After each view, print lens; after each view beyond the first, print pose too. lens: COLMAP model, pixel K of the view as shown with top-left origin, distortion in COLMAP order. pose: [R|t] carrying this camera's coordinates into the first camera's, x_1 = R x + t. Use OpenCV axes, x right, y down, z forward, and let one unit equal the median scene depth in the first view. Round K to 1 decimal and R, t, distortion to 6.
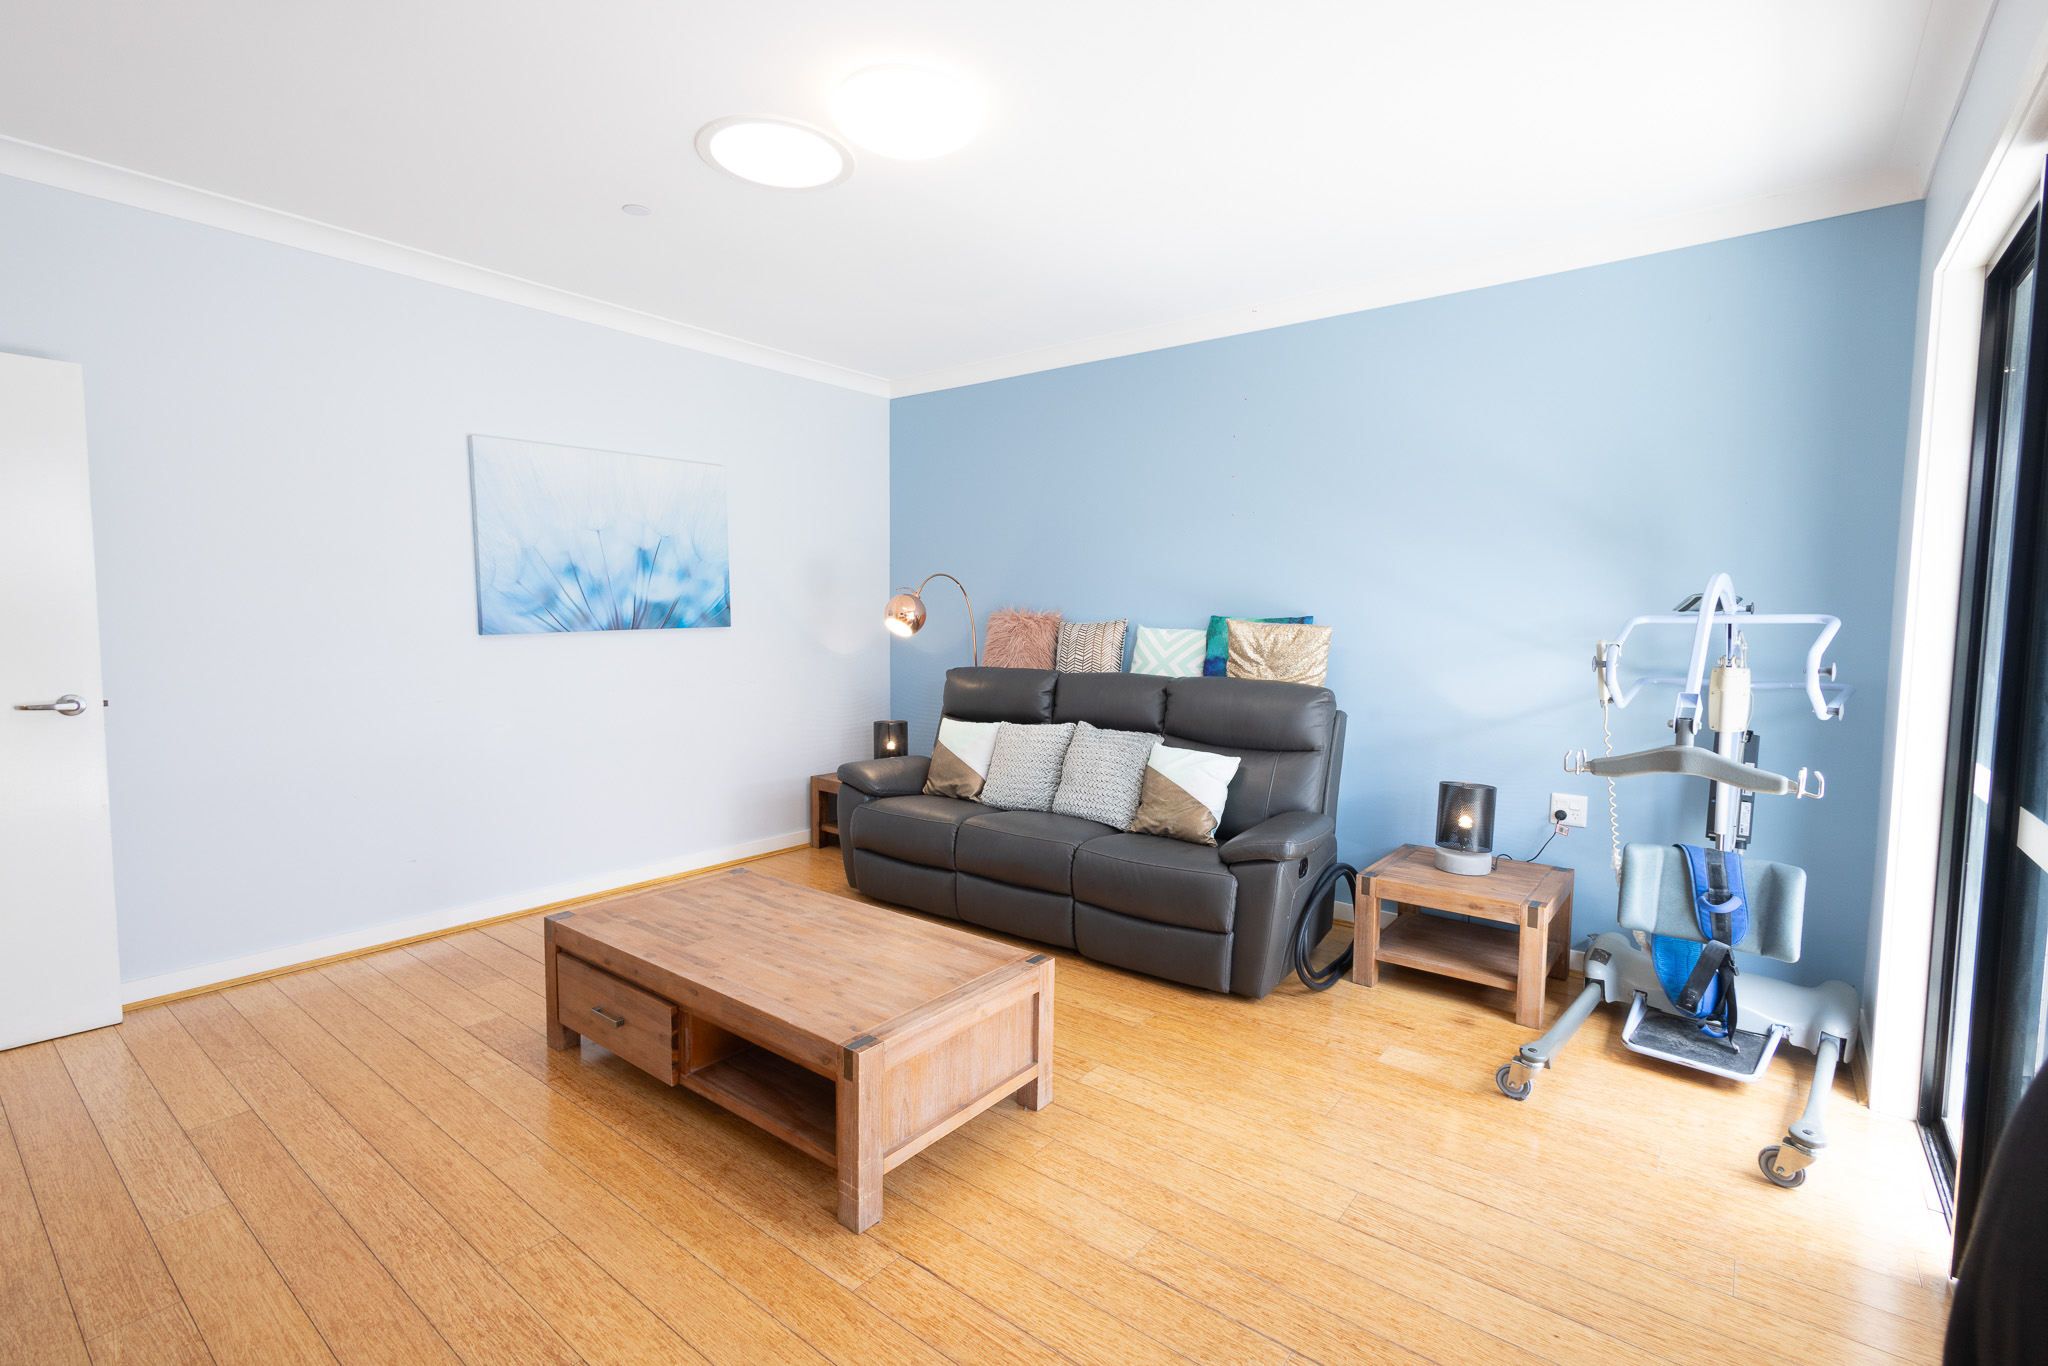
lens RADIAL K [[937.8, 0, 1023.5], [0, 937.8, 685.4], [0, 0, 1]] dist [0.011437, -0.004504]
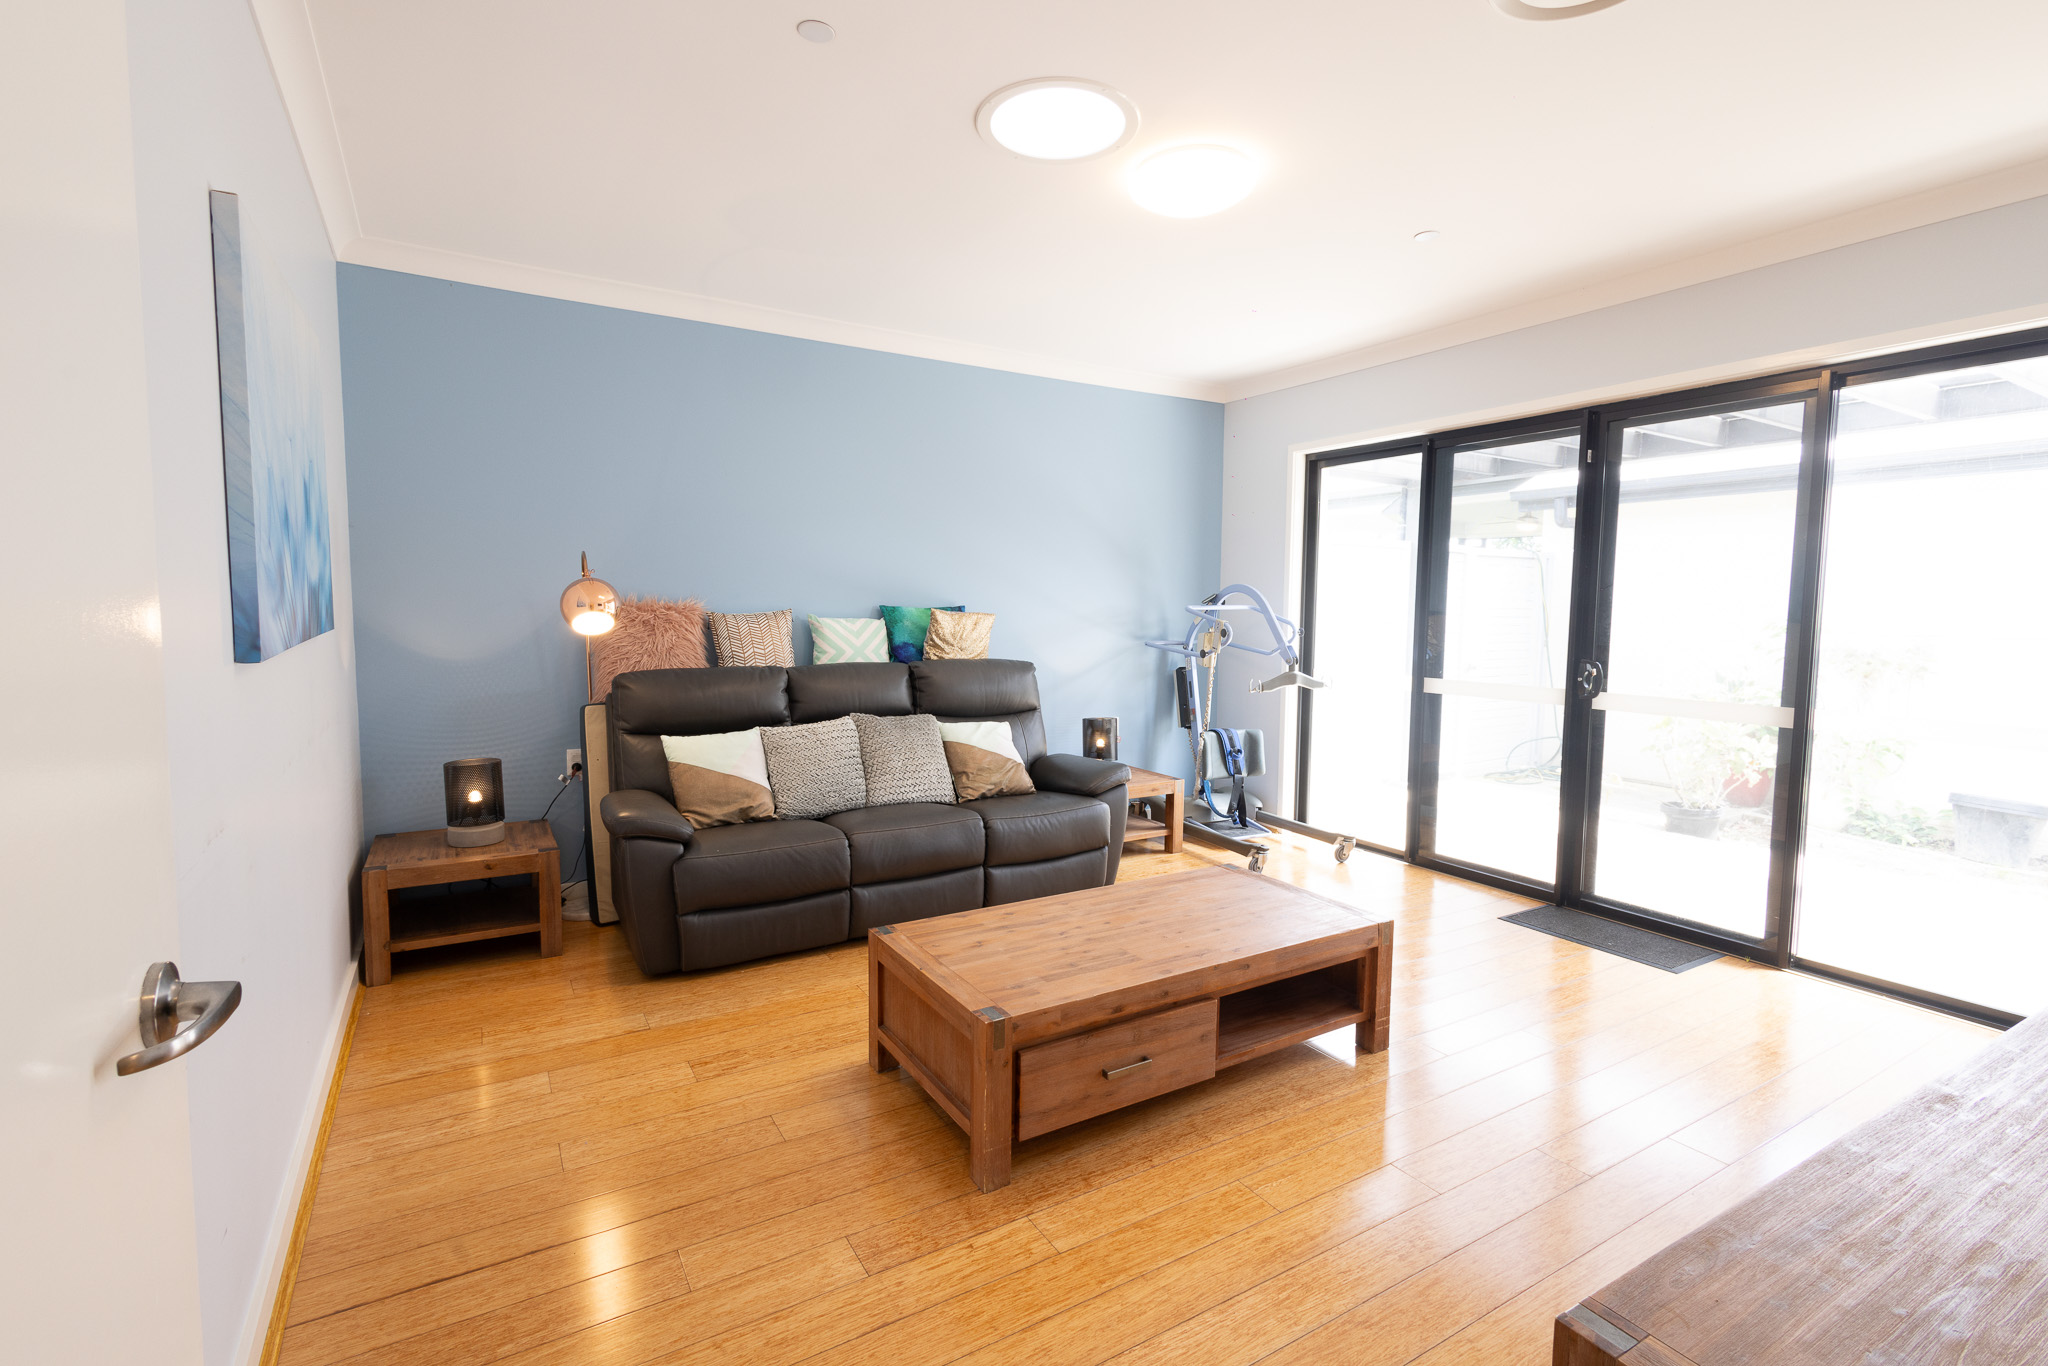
lens RADIAL K [[937.8, 0, 1020.6], [0, 937.8, 680.2], [0, 0, 1]] dist [0.011437, -0.004504]
pose [[0.362127, -0.083613, 0.928371, -0.943192], [0.067112, 0.995723, 0.063500, -0.057217], [-0.929709, 0.039310, 0.366190, 0.556249]]
